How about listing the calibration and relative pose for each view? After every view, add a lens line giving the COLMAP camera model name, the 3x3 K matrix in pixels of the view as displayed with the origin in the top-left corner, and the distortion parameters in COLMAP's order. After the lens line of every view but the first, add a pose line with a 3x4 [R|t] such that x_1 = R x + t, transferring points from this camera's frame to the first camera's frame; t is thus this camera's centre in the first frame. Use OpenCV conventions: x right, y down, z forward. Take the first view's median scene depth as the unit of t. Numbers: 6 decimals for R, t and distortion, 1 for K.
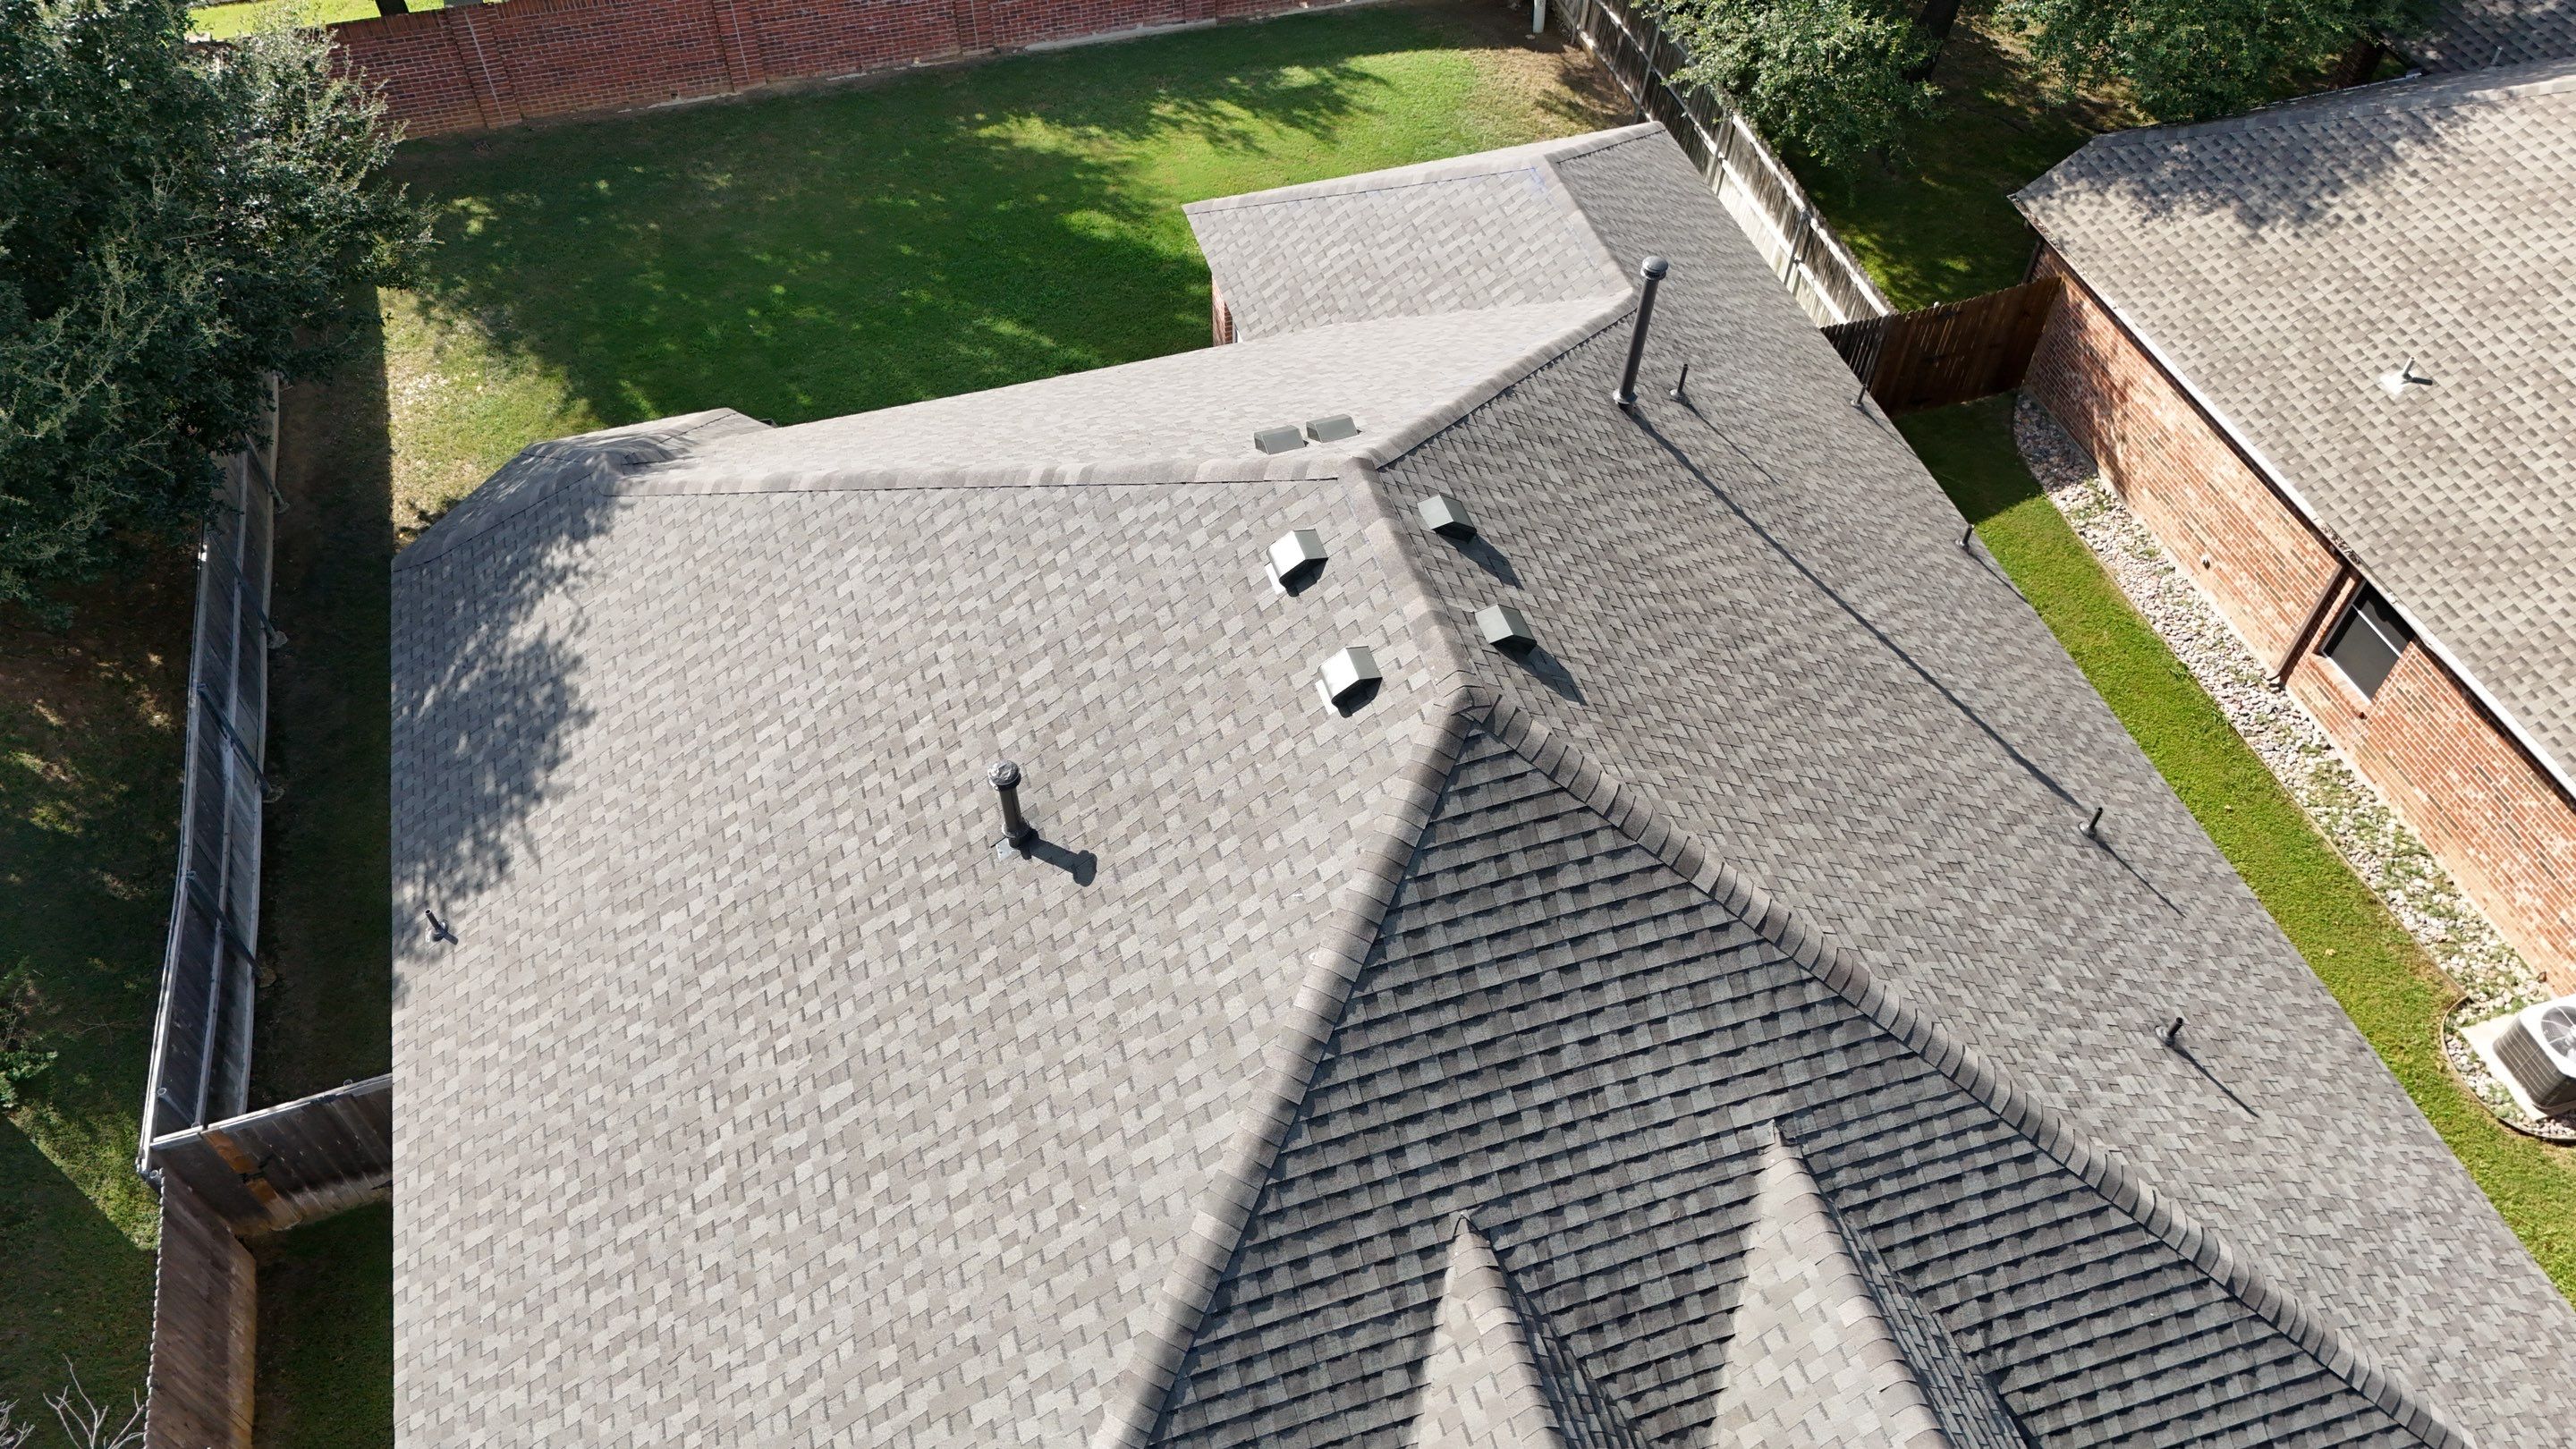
lens RADIAL K [[1910.0, 0, 1280.5], [0, 1910.0, 704.9], [0, 0, 1]] dist [0.068049, -0.065874]
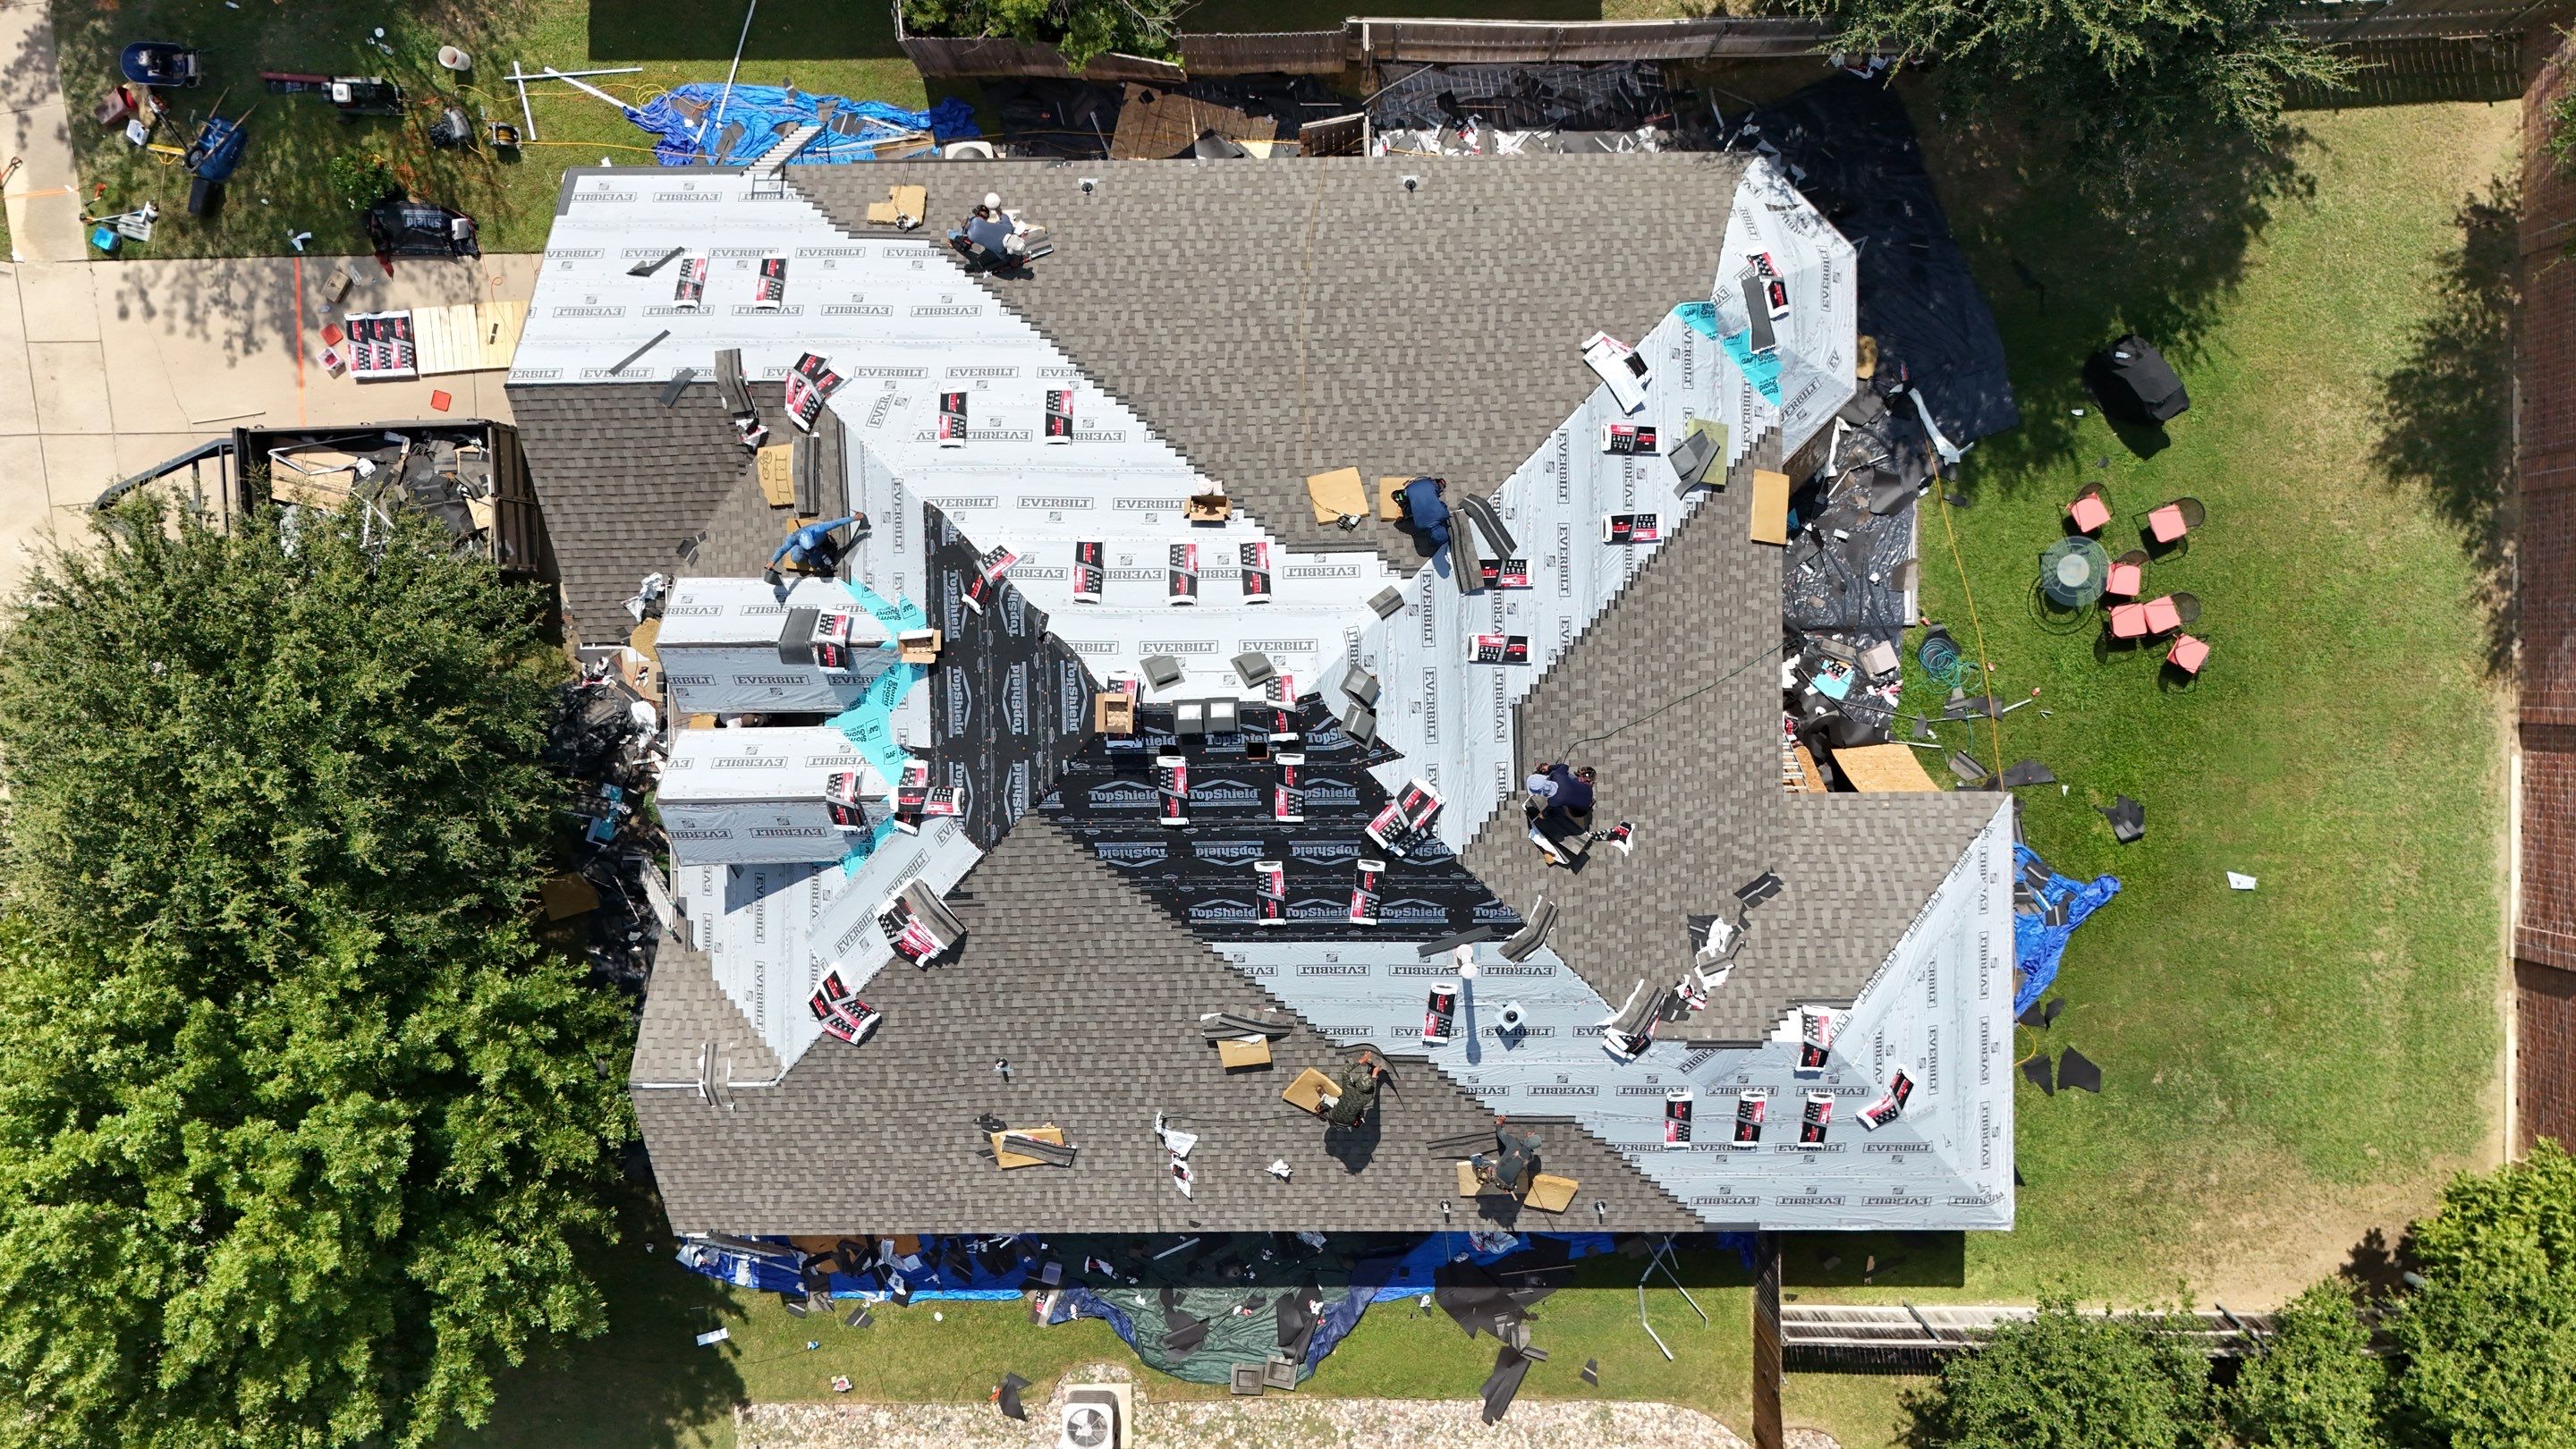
lens RADIAL K [[1910.0, 0, 1274.4], [0, 1910.0, 714.3], [0, 0, 1]] dist [0.068049, -0.065874]
pose [[-0.285154, 0.958235, 0.021765, 0.008398], [-0.718729, -0.228794, 0.656568, -1.003313], [0.634126, 0.171580, 0.753953, -0.267752]]
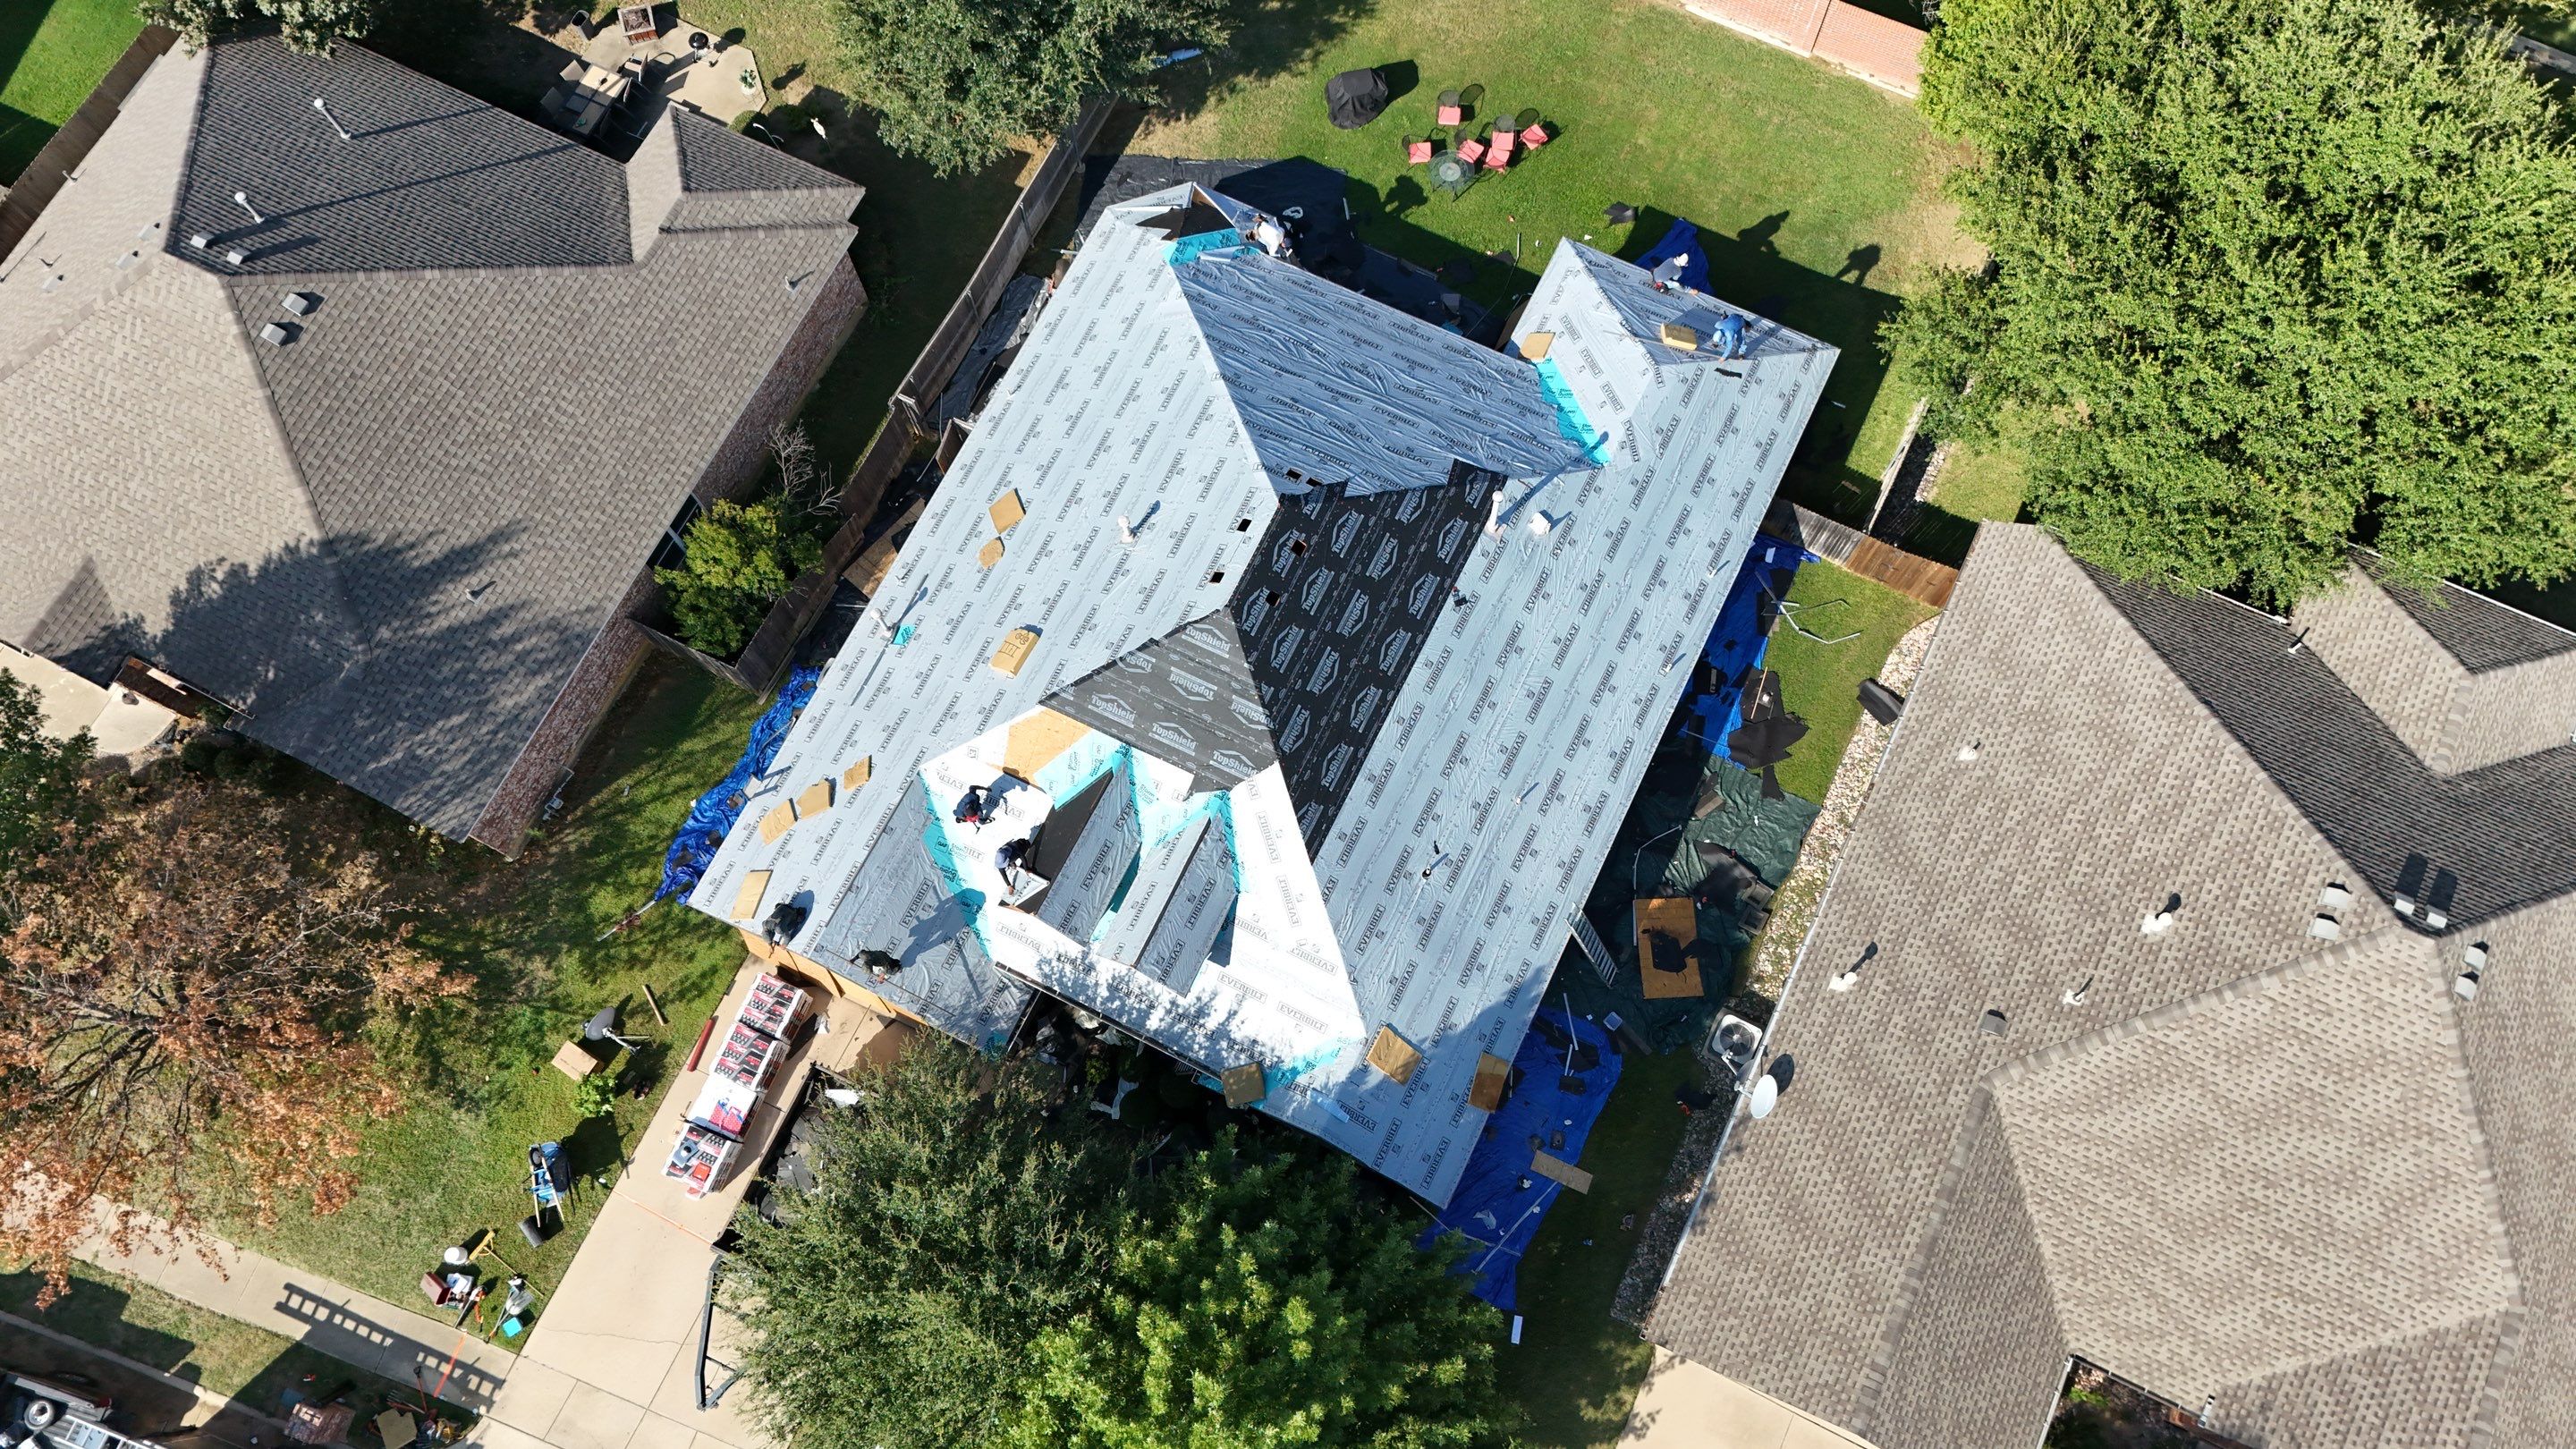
lens RADIAL K [[1910.0, 0, 1288.8], [0, 1910.0, 710.8], [0, 0, 1]] dist [0.068049, -0.065874]
pose [[0.724251, 0.647820, -0.236199, 0.664563], [-0.506491, 0.732246, 0.455282, -0.882241], [0.467896, -0.210106, 0.858445, -1.027208]]
